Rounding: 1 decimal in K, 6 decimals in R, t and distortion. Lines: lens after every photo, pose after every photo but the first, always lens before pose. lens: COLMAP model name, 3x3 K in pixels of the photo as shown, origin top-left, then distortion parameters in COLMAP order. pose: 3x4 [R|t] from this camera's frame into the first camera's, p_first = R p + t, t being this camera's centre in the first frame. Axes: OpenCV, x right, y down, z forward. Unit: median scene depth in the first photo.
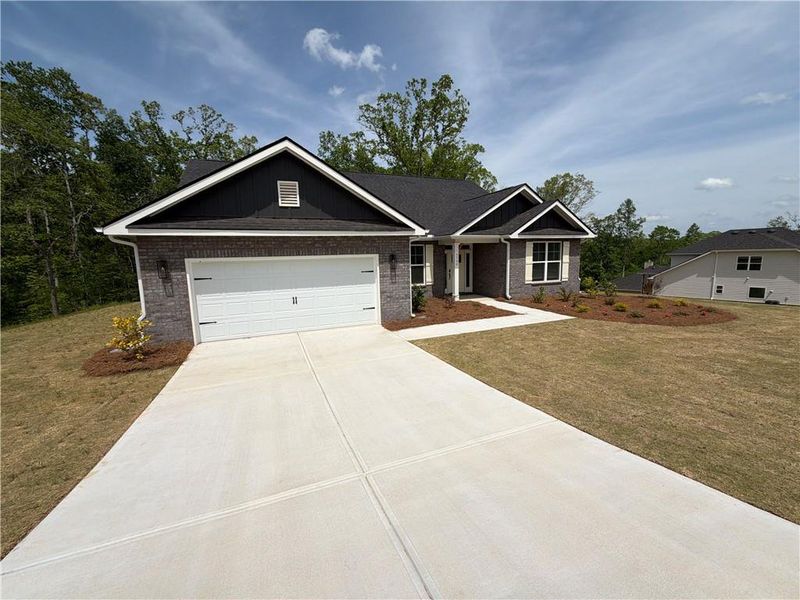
lens RADIAL K [[320.3, 0, 400.0], [0, 320.3, 300.0], [0, 0, 1]] dist [-0.007414, -0.000080]
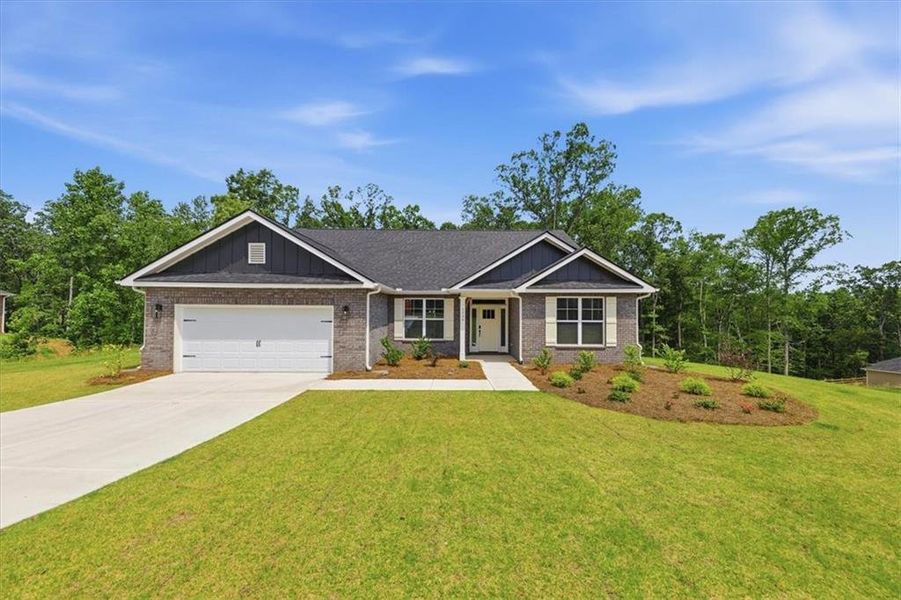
lens RADIAL K [[323.7, 0, 451.1], [0, 323.7, 314.2], [0, 0, 1]] dist [0.011982, -0.000200]
pose [[0.921097, 0.034243, -0.387824, 0.477385], [-0.082294, 0.990742, -0.107974, -0.021079], [0.380536, 0.131370, 0.915388, 0.116437]]
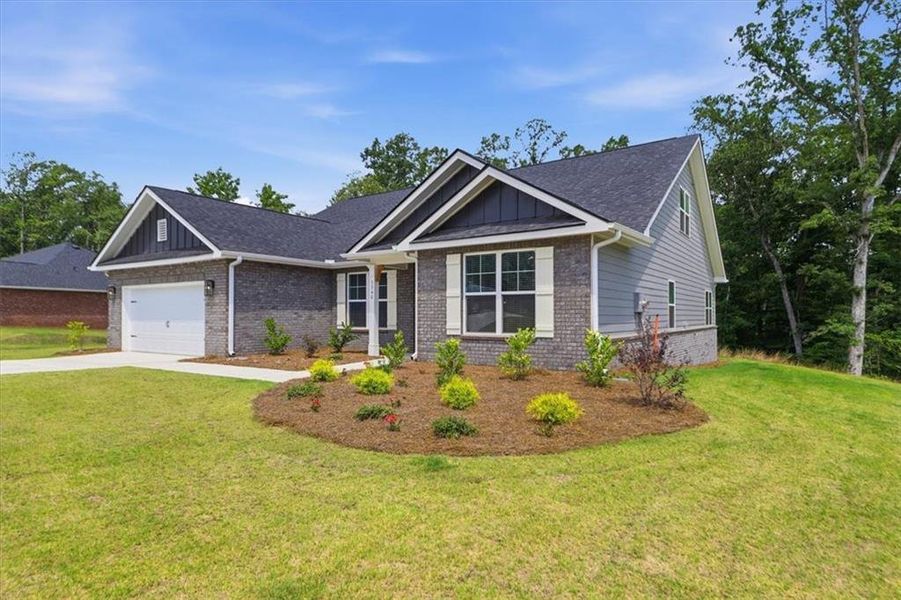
lens RADIAL K [[494.4, 0, 451.1], [0, 494.4, 313.0], [0, 0, 1]] dist [0.033490, -0.000312]
pose [[0.547893, 0.021855, -0.836263, 1.037632], [-0.128527, 0.989989, -0.058334, -0.038837], [0.826616, 0.139443, 0.545217, 0.548377]]
